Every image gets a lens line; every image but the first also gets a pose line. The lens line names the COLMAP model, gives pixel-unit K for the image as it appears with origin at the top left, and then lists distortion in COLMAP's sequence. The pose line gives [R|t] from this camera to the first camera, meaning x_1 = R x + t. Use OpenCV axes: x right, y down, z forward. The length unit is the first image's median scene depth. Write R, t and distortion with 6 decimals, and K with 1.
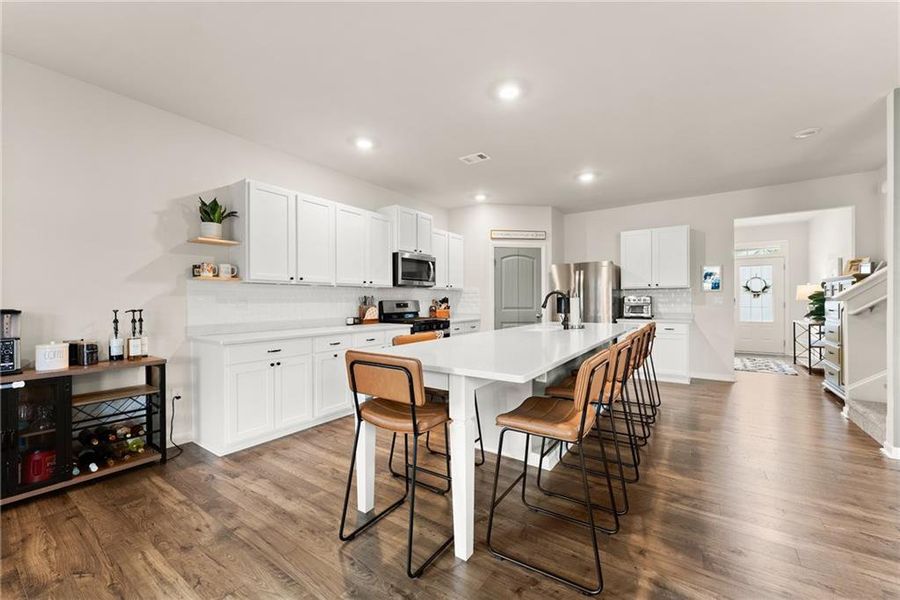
lens RADIAL K [[361.6, 0, 450.0], [0, 361.6, 300.0], [0, 0, 1]] dist [-0.000875, -0.000048]
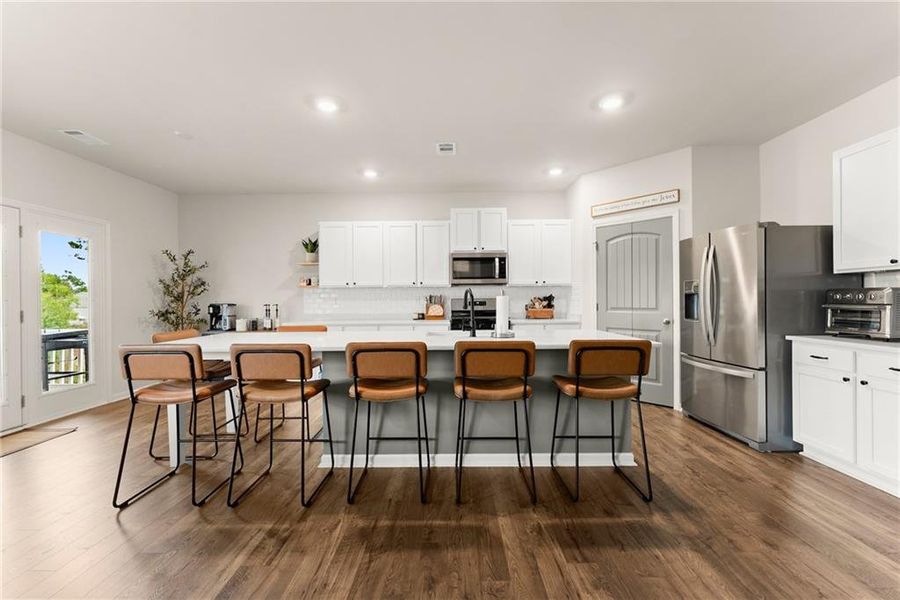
lens RADIAL K [[360.4, 0, 450.2], [0, 360.4, 298.2], [0, 0, 1]] dist [-0.000483, 0.000371]
pose [[0.559304, -0.005115, -0.828947, 0.768091], [0.004404, 0.999985, -0.003199, 0.002867], [0.828951, -0.001861, 0.559318, 0.431757]]
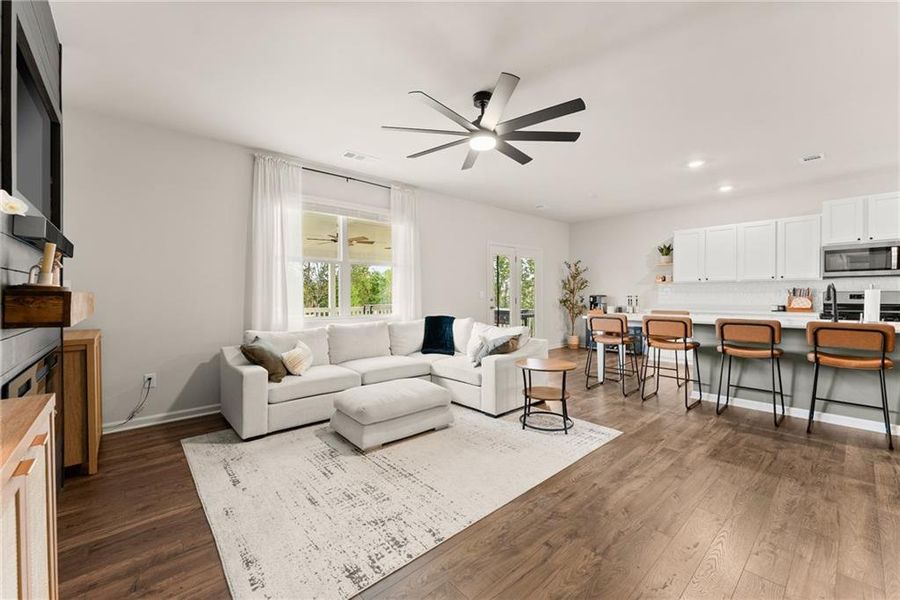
lens RADIAL K [[360.4, 0, 450.2], [0, 360.4, 298.2], [0, 0, 1]] dist [-0.000483, 0.000371]
pose [[-0.240415, 0.015470, -0.970547, 1.215137], [0.004269, 0.999880, 0.014881, -0.000243], [0.970661, -0.000565, -0.240452, 0.202622]]
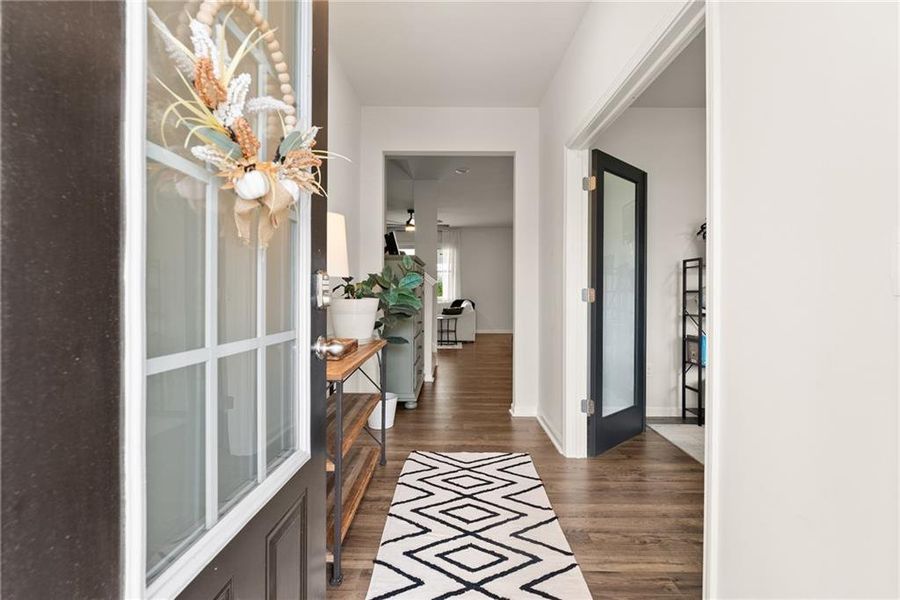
lens RADIAL K [[369.5, 0, 444.9], [0, 369.5, 288.6], [0, 0, 1]] dist [0.000810, 0.000204]
pose [[-0.837282, 0.003815, -0.546758, 1.372383], [-0.000774, 0.999966, 0.008163, -0.005777], [0.546770, 0.007258, -0.837251, 1.629292]]
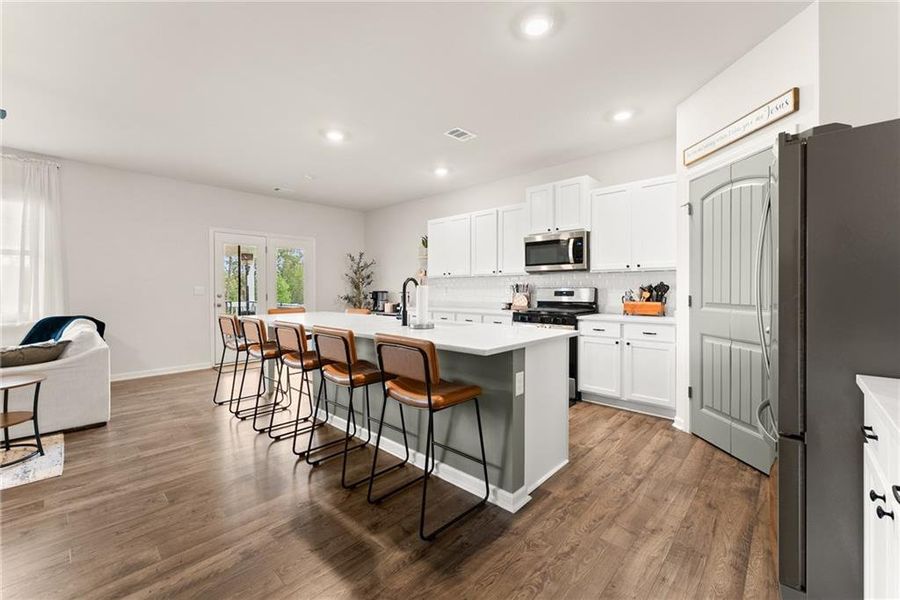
lens RADIAL K [[369.5, 0, 444.9], [0, 369.5, 288.6], [0, 0, 1]] dist [0.000810, 0.000204]
pose [[-0.151551, 0.000820, -0.988449, 0.904565], [-0.000200, 1.000000, 0.000860, 0.002210], [0.988449, 0.000328, -0.151550, 0.990853]]
